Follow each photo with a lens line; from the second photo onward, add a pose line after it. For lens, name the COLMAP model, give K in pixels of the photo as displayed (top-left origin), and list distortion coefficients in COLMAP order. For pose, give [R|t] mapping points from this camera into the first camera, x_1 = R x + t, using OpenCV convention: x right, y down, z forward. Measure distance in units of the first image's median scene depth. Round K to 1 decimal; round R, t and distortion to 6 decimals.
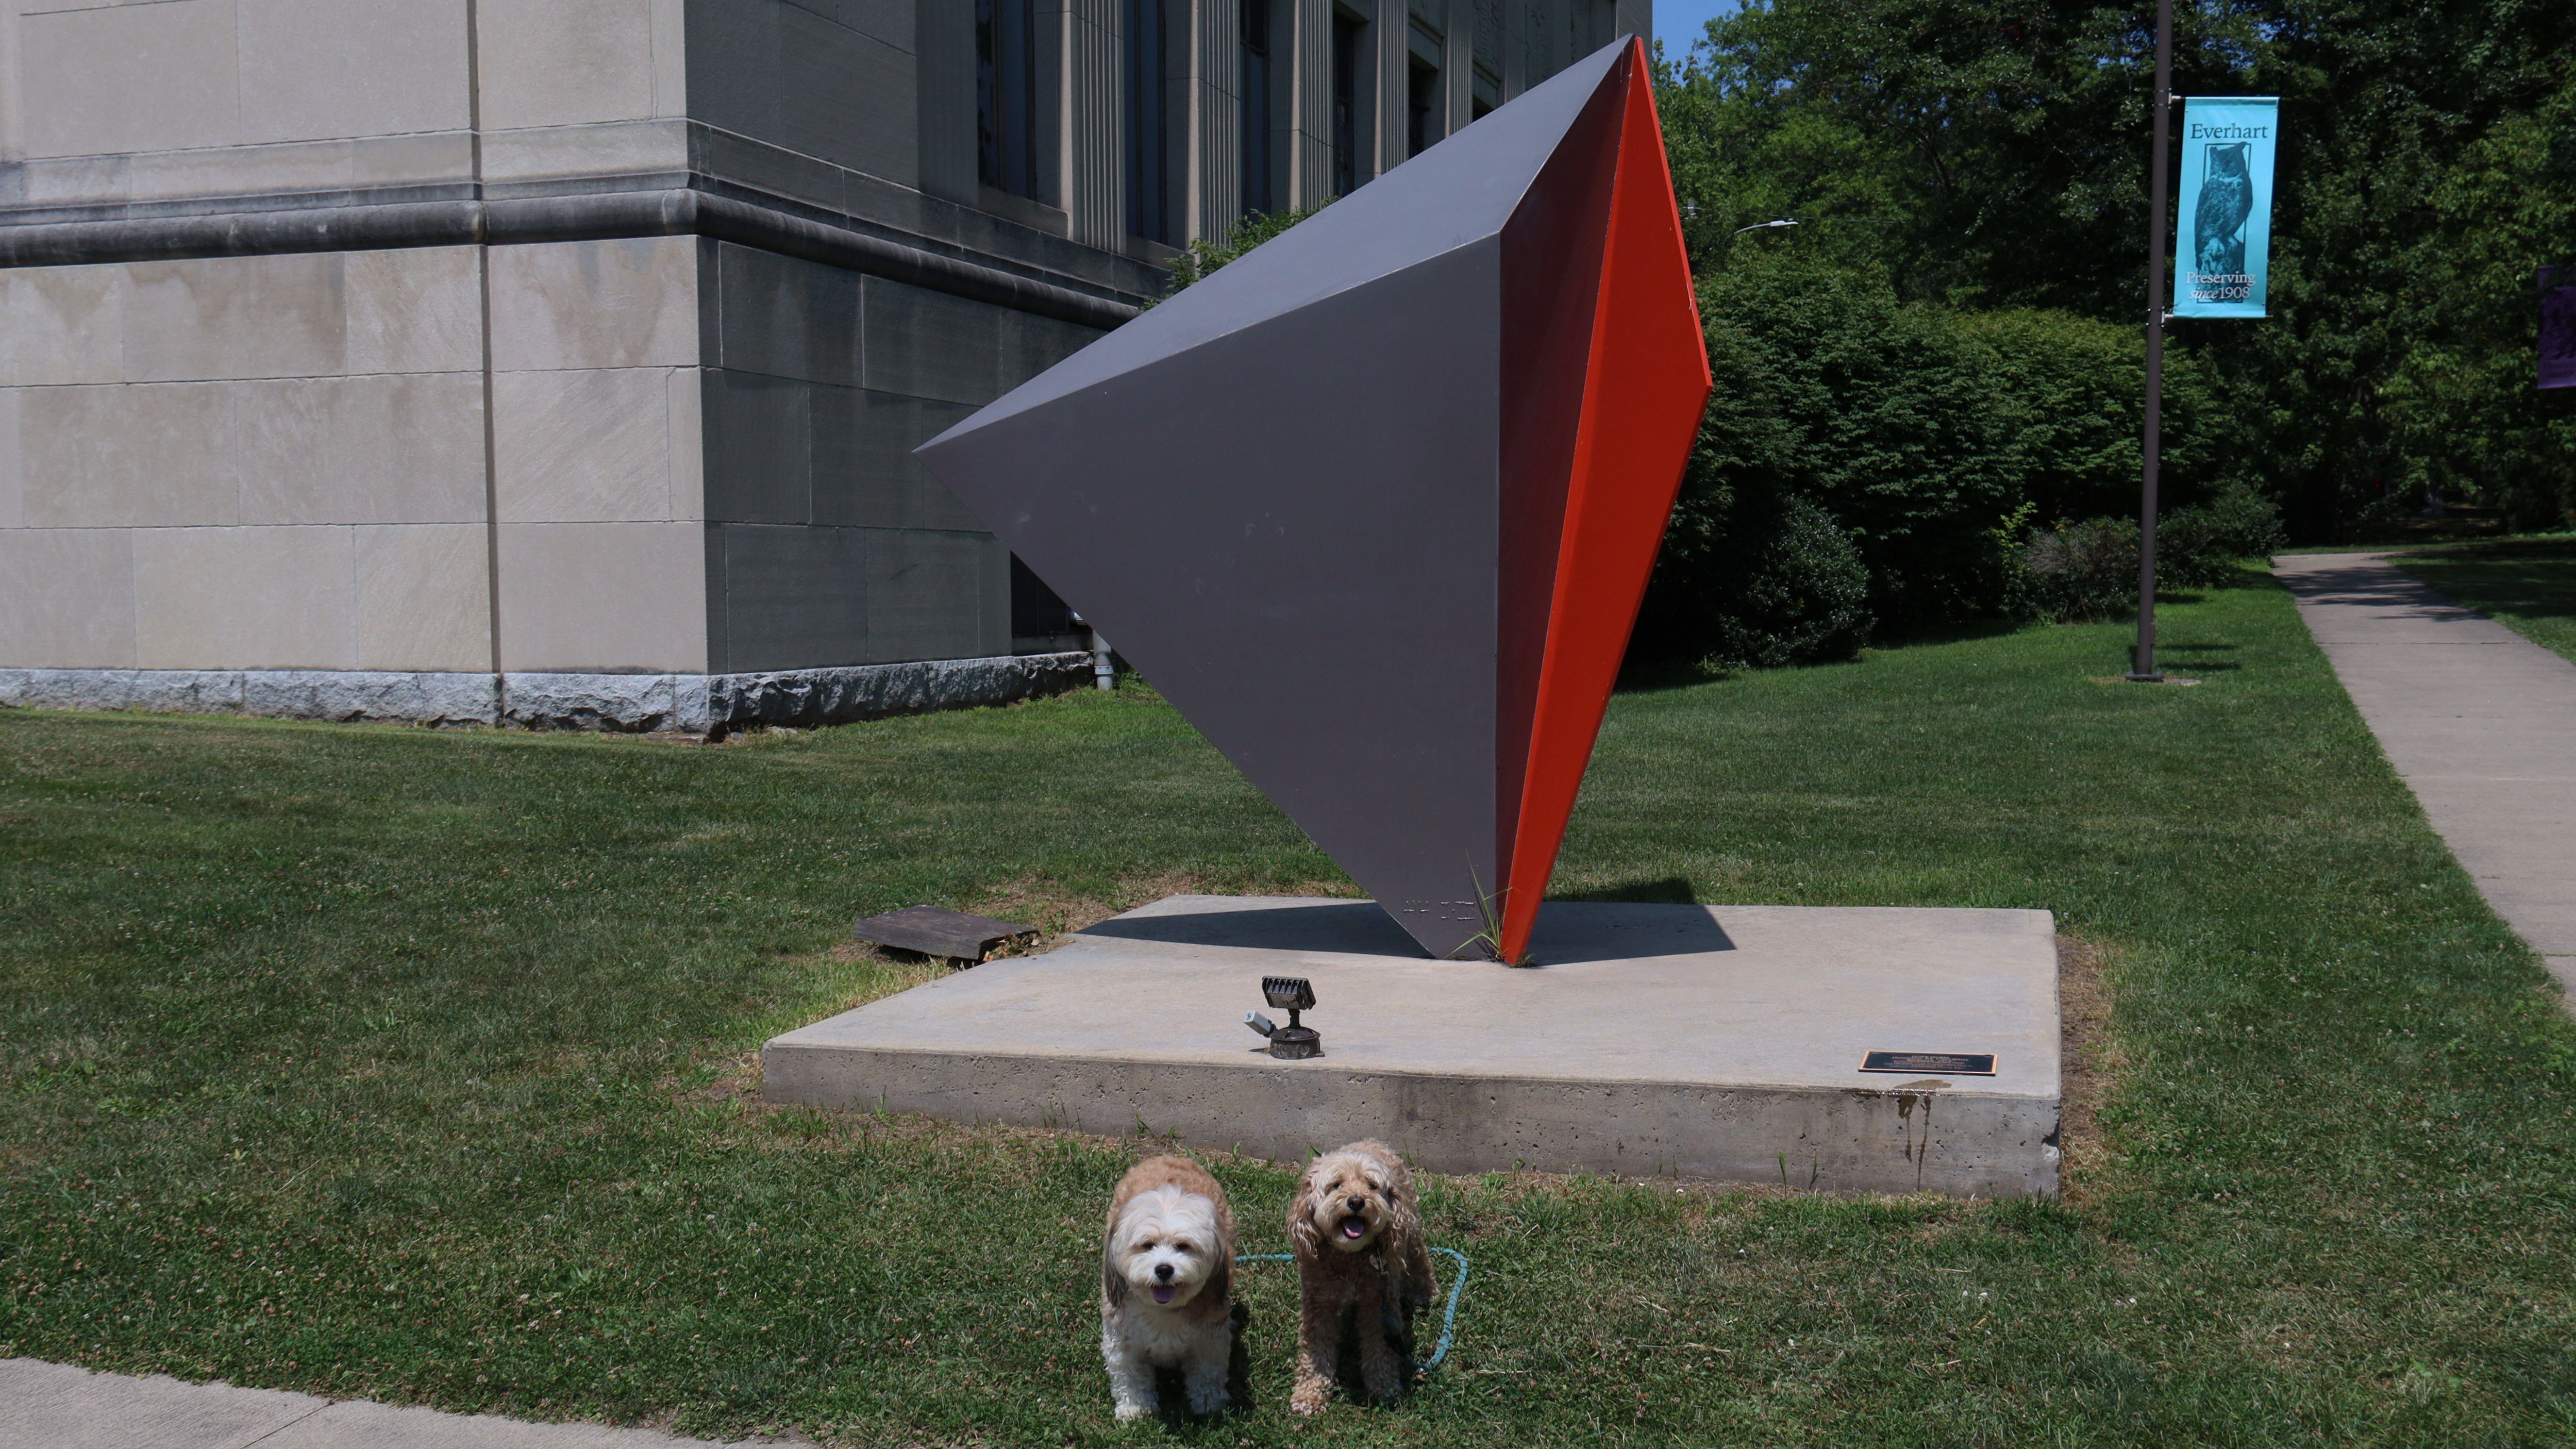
lens RADIAL K [[2475.7, 0, 1288.0], [0, 2475.7, 724.5], [0, 0, 1]] dist [0.001088, -0.002424]
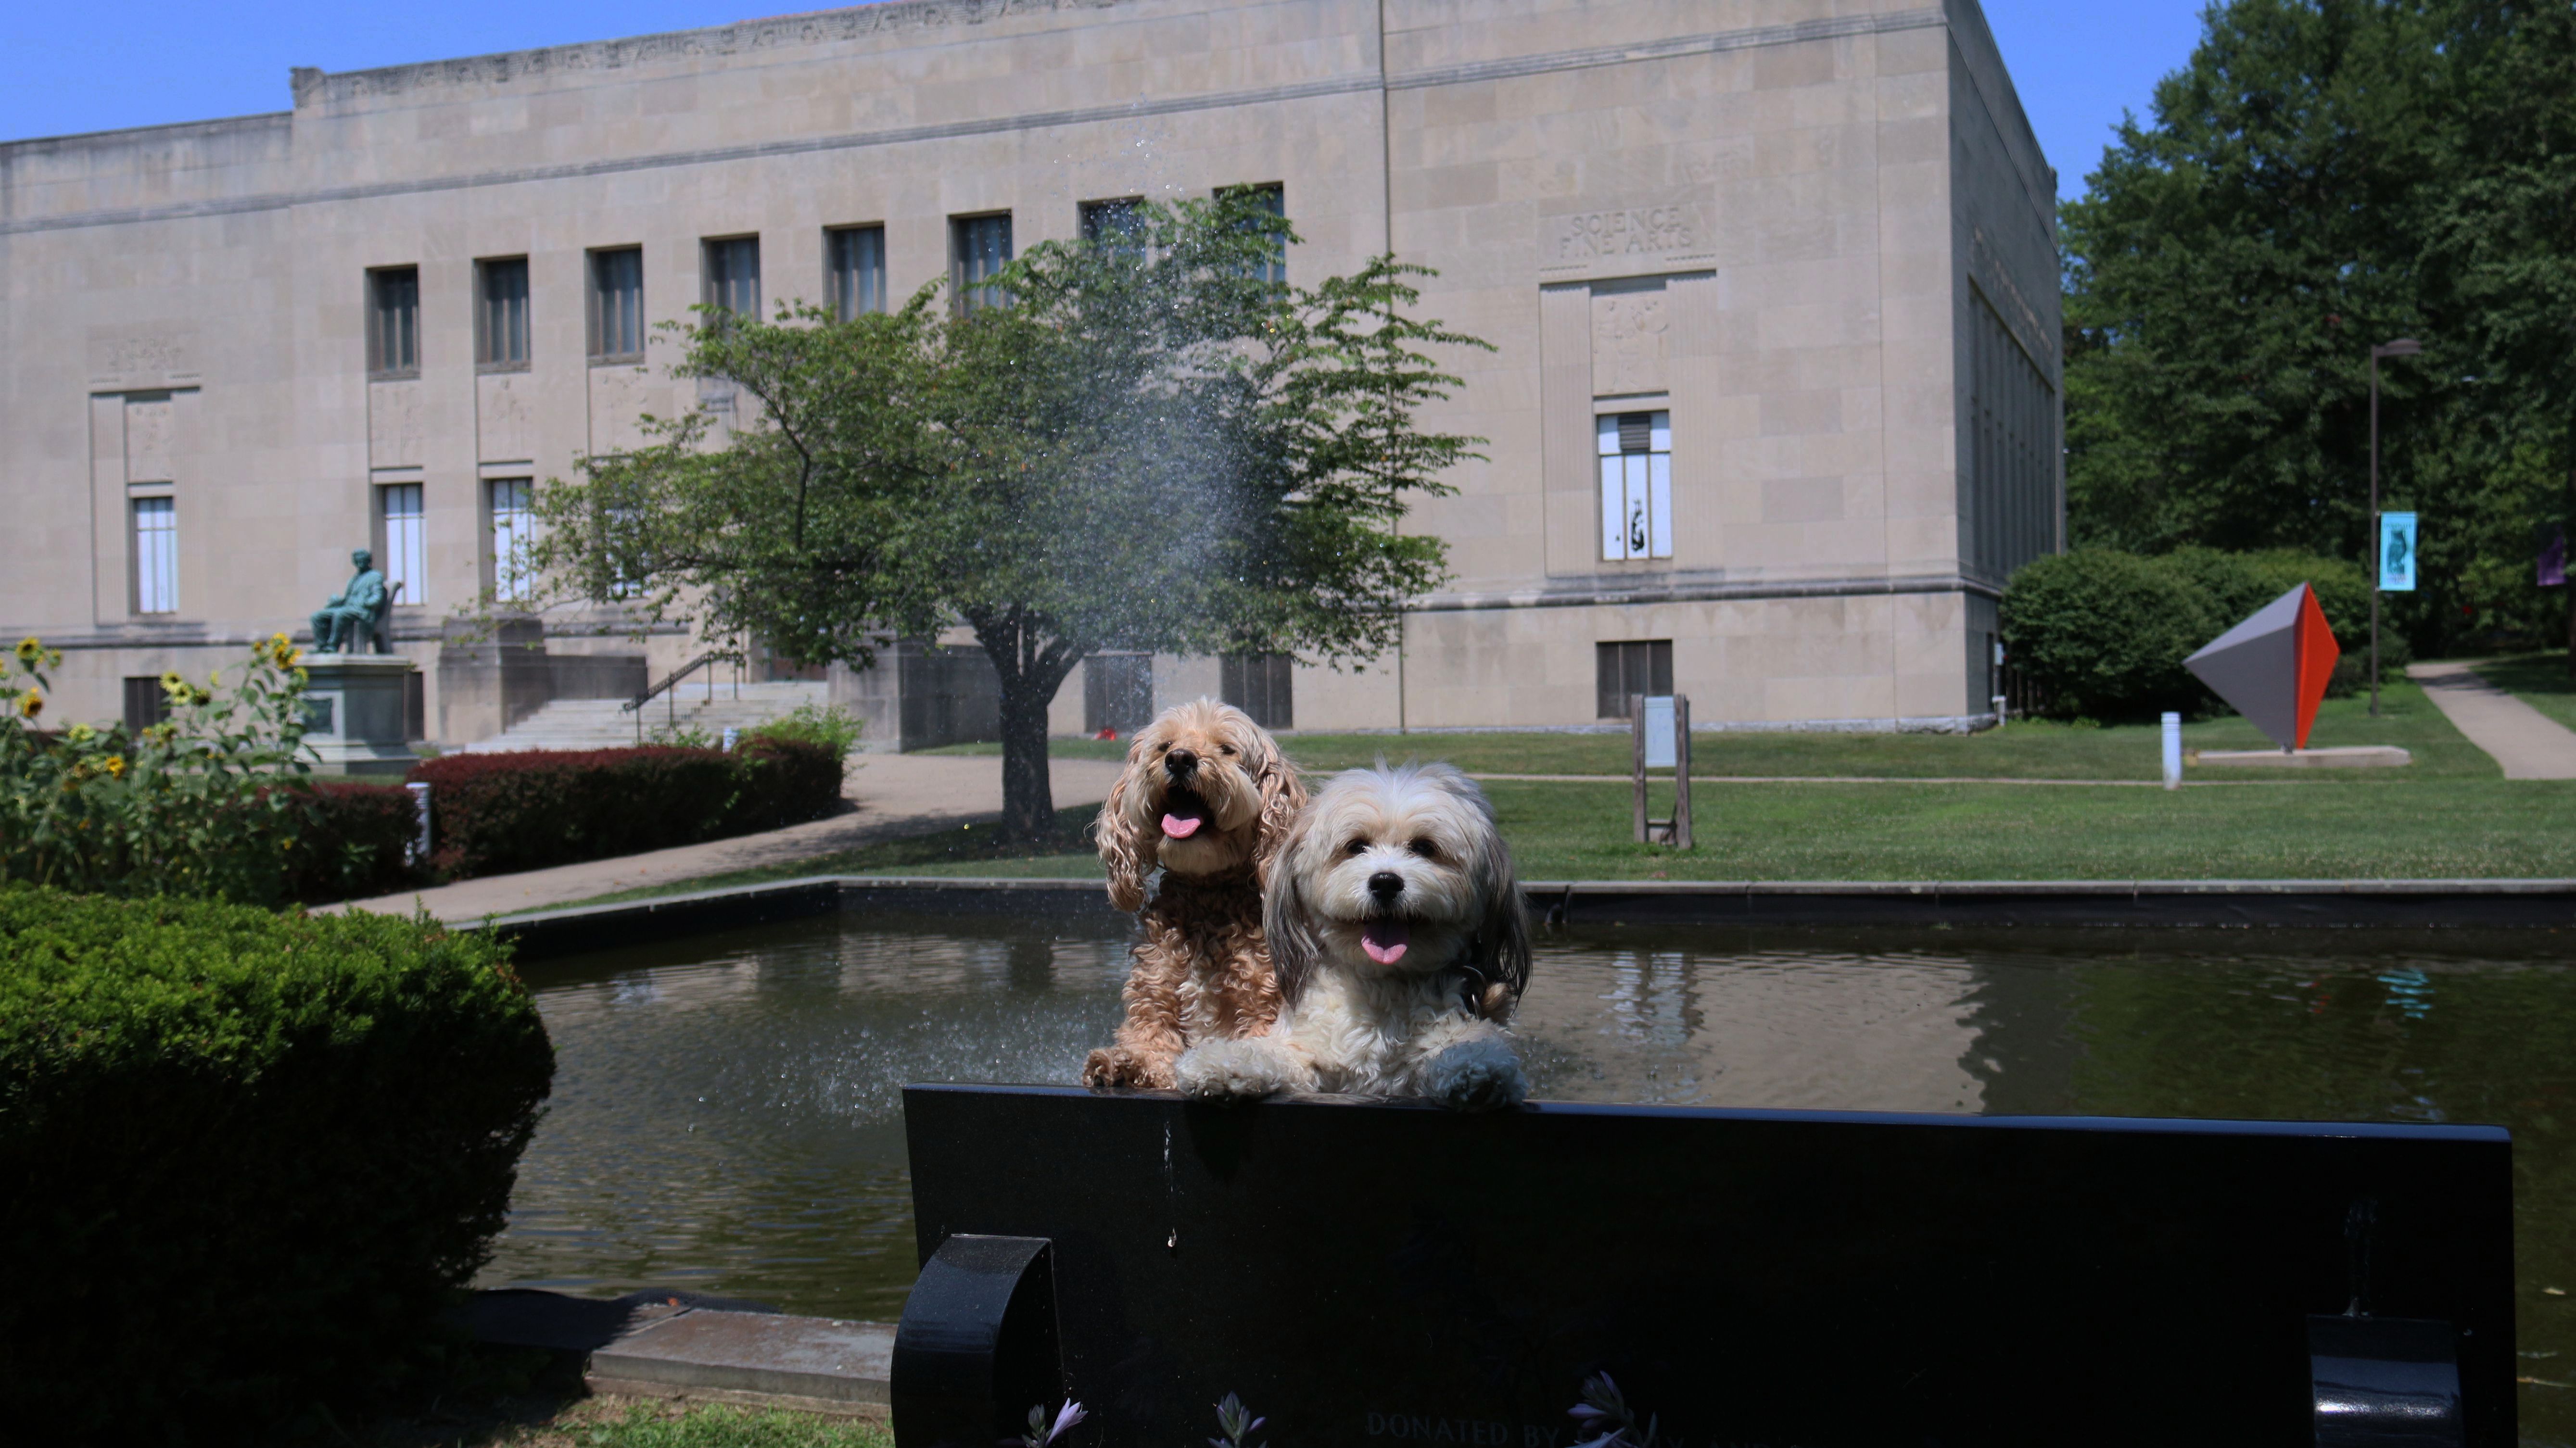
lens RADIAL K [[2573.7, 0, 1288.0], [0, 2573.7, 724.0], [0, 0, 1]] dist [0.065967, -0.021784]
pose [[0.999632, -0.021422, -0.016650, -0.837478], [0.020563, 0.998530, -0.050152, 0.114250], [0.017700, 0.049791, 0.998603, -1.971318]]
